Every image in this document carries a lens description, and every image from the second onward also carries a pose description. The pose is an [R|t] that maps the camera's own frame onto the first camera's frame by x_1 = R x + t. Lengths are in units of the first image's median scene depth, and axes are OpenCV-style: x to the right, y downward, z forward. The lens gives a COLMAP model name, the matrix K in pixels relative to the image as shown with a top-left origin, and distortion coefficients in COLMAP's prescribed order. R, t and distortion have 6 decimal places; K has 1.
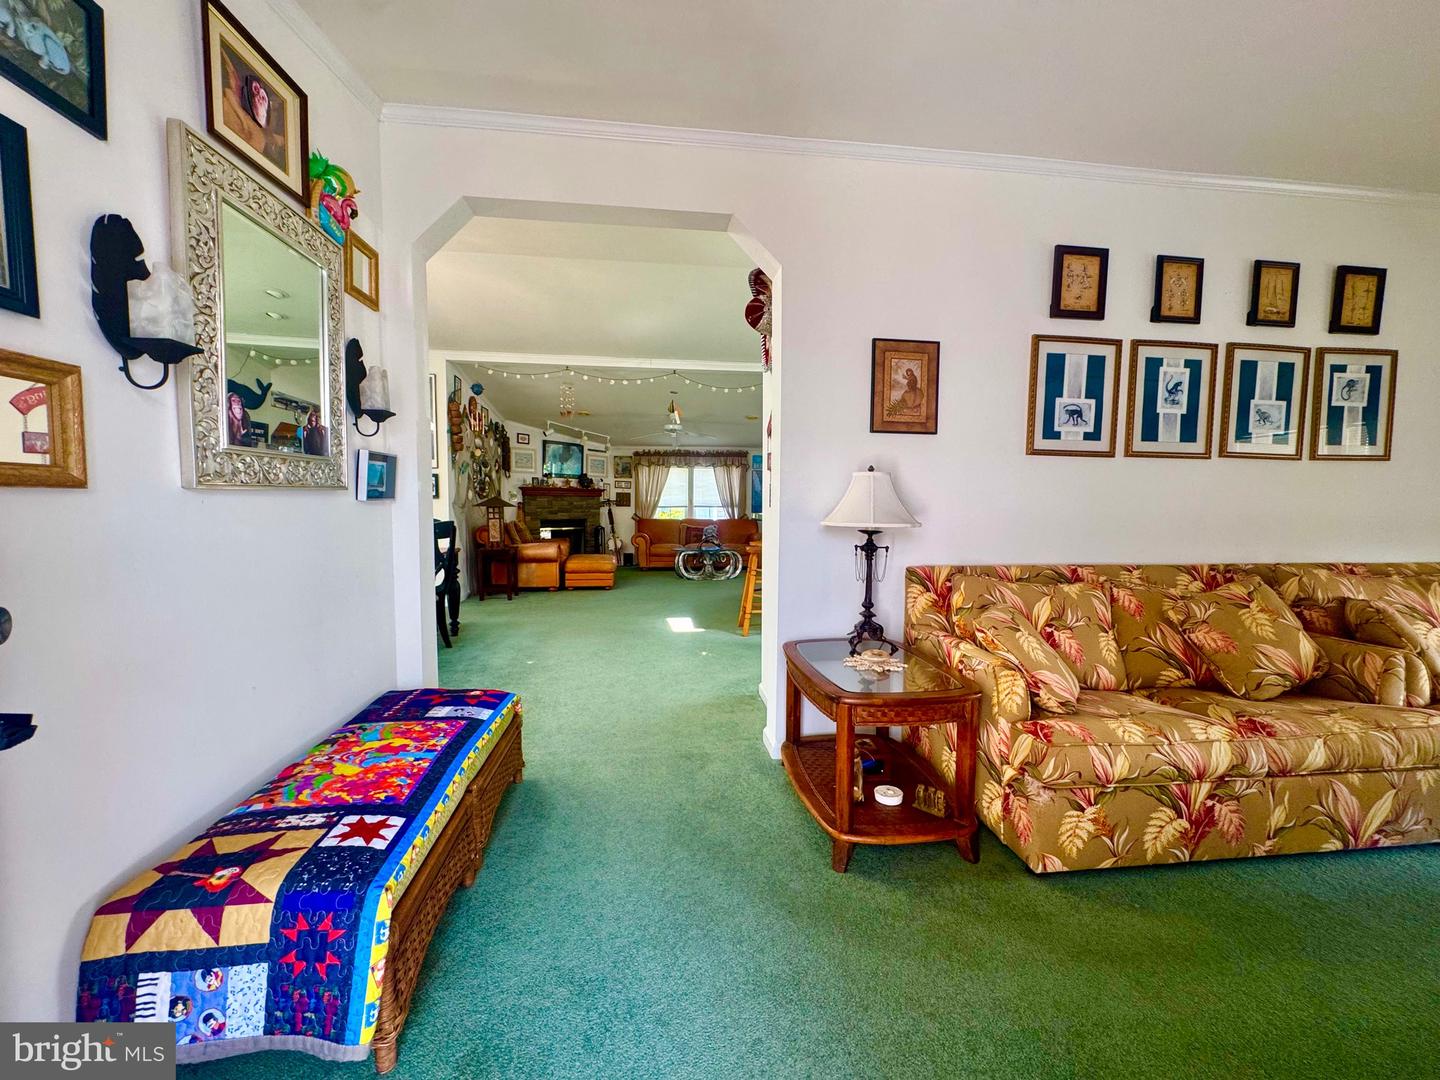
lens RADIAL K [[577.1, 0, 722.3], [0, 577.1, 534.0], [0, 0, 1]] dist [-0.001753, 0.000745]
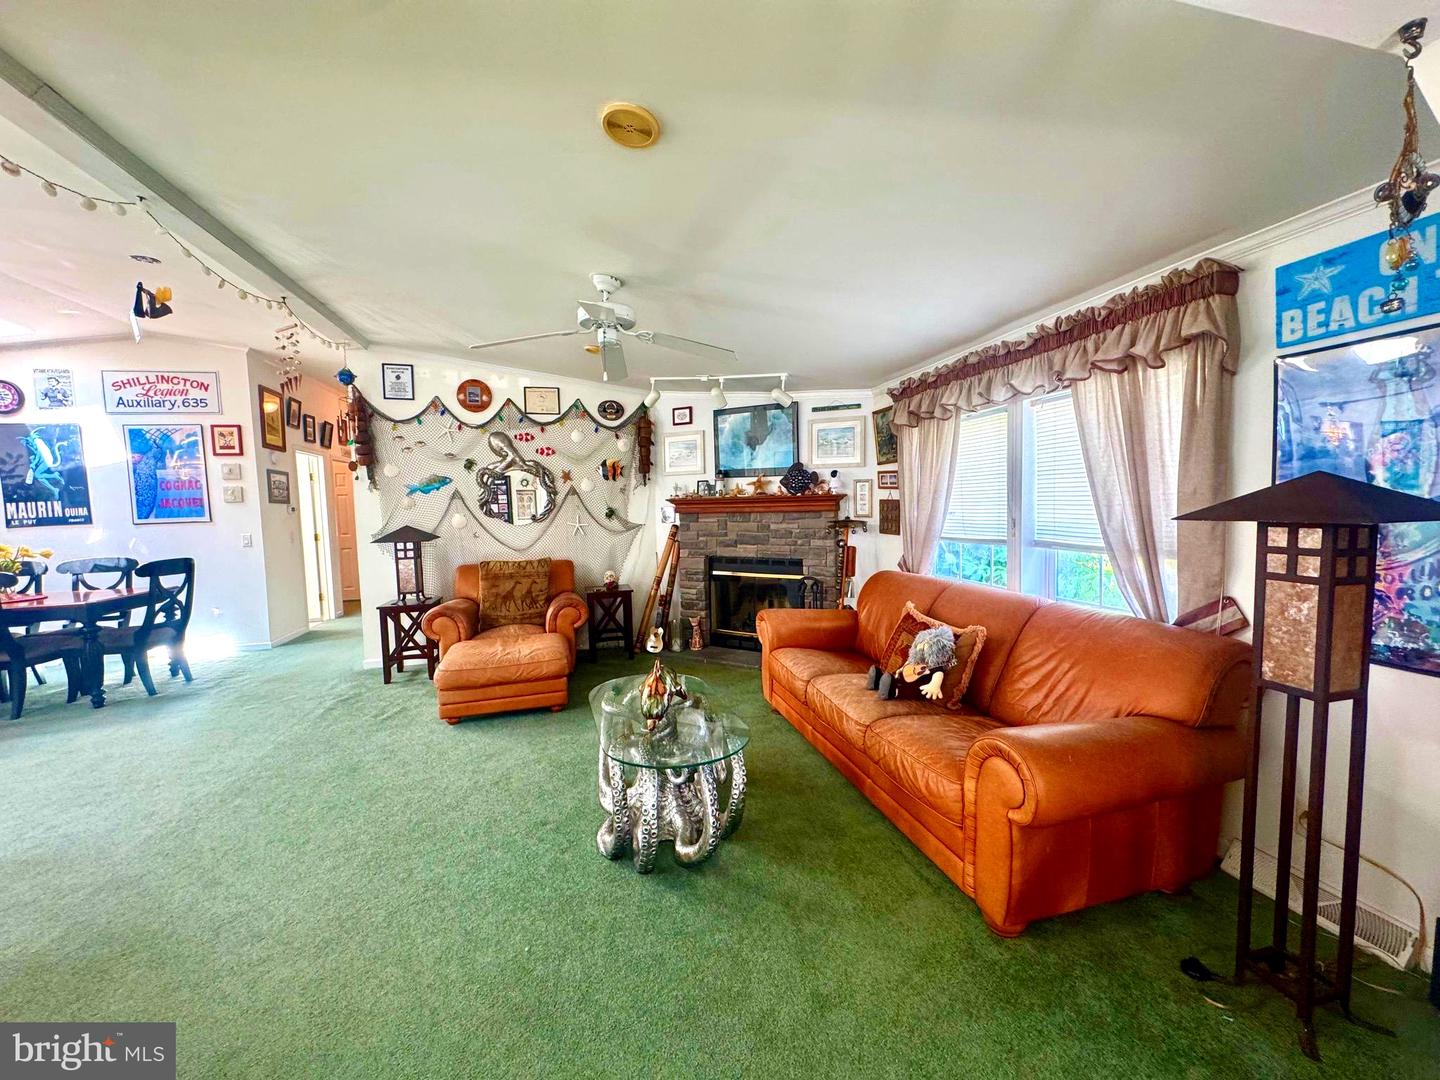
lens RADIAL K [[577.1, 0, 720.7], [0, 577.1, 537.8], [0, 0, 1]] dist [-0.001753, 0.000745]
pose [[0.125892, 0.049540, -0.990806, 0.221894], [-0.029506, 0.998497, 0.046176, -0.063559], [0.991605, 0.023421, 0.127164, 0.874840]]
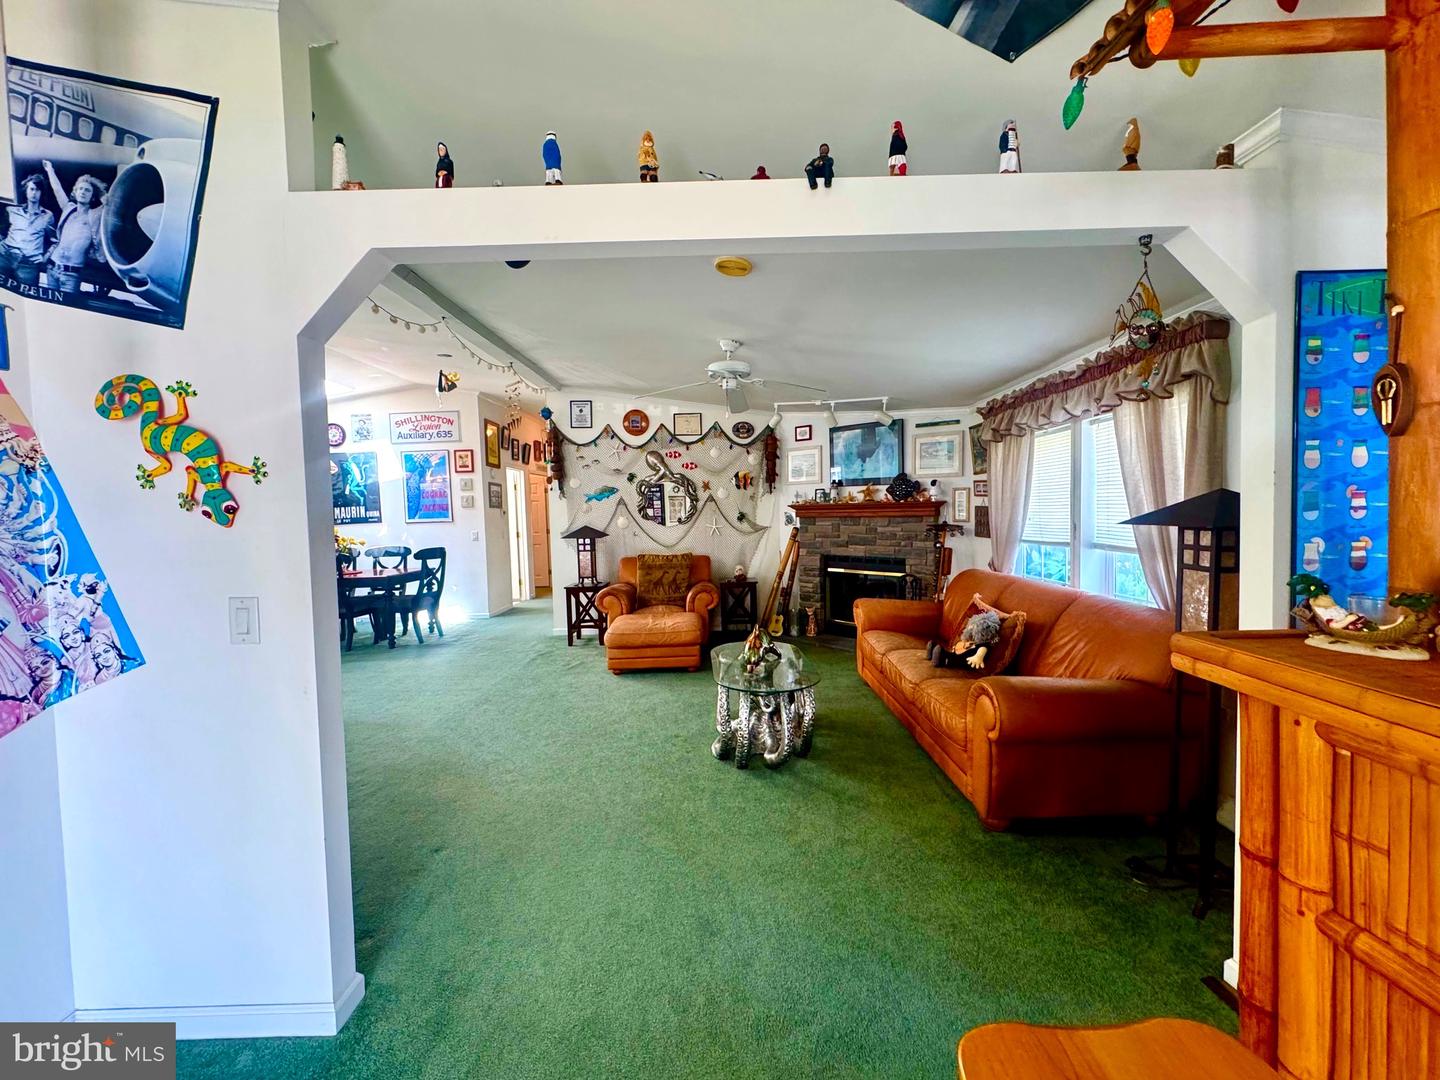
lens RADIAL K [[577.1, 0, 721.1], [0, 577.1, 538.7], [0, 0, 1]] dist [-0.001753, 0.000745]
pose [[-0.127280, 0.044093, -0.990886, 0.309407], [-0.033353, 0.998256, 0.048705, -0.064935], [0.991306, 0.039248, -0.125588, 0.899471]]
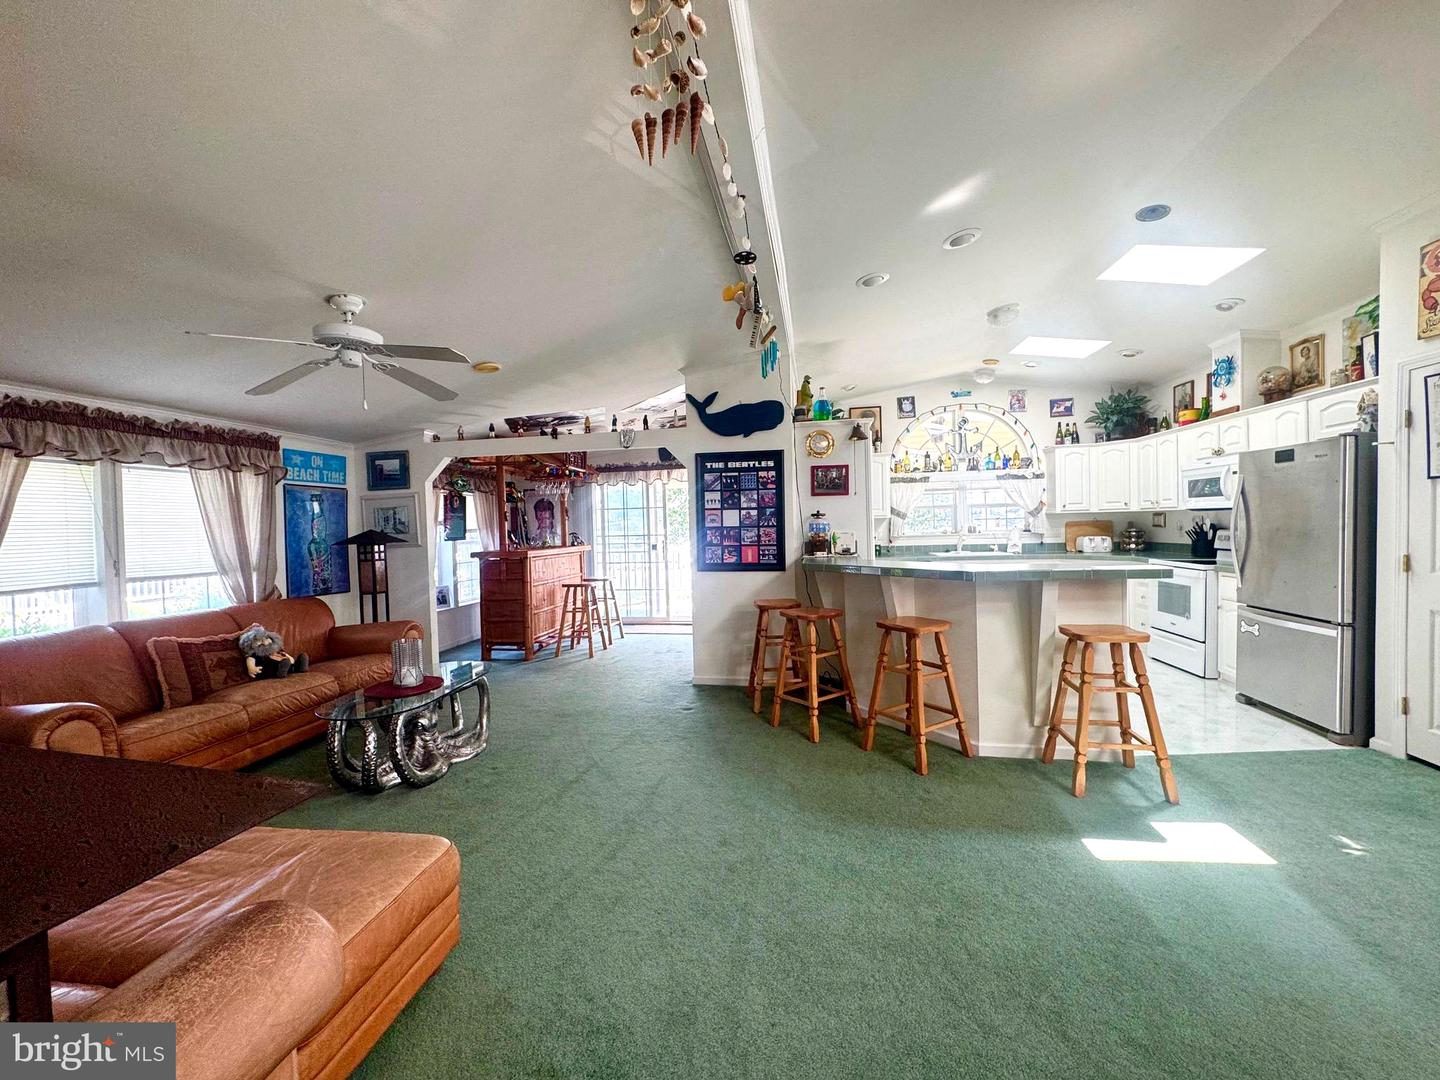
lens RADIAL K [[577.1, 0, 719.9], [0, 577.1, 535.8], [0, 0, 1]] dist [-0.001753, 0.000745]
pose [[0.283950, -0.032655, 0.958283, -0.288791], [0.082929, 0.996511, 0.009384, -0.052170], [-0.955246, 0.076805, 0.285667, 0.613405]]
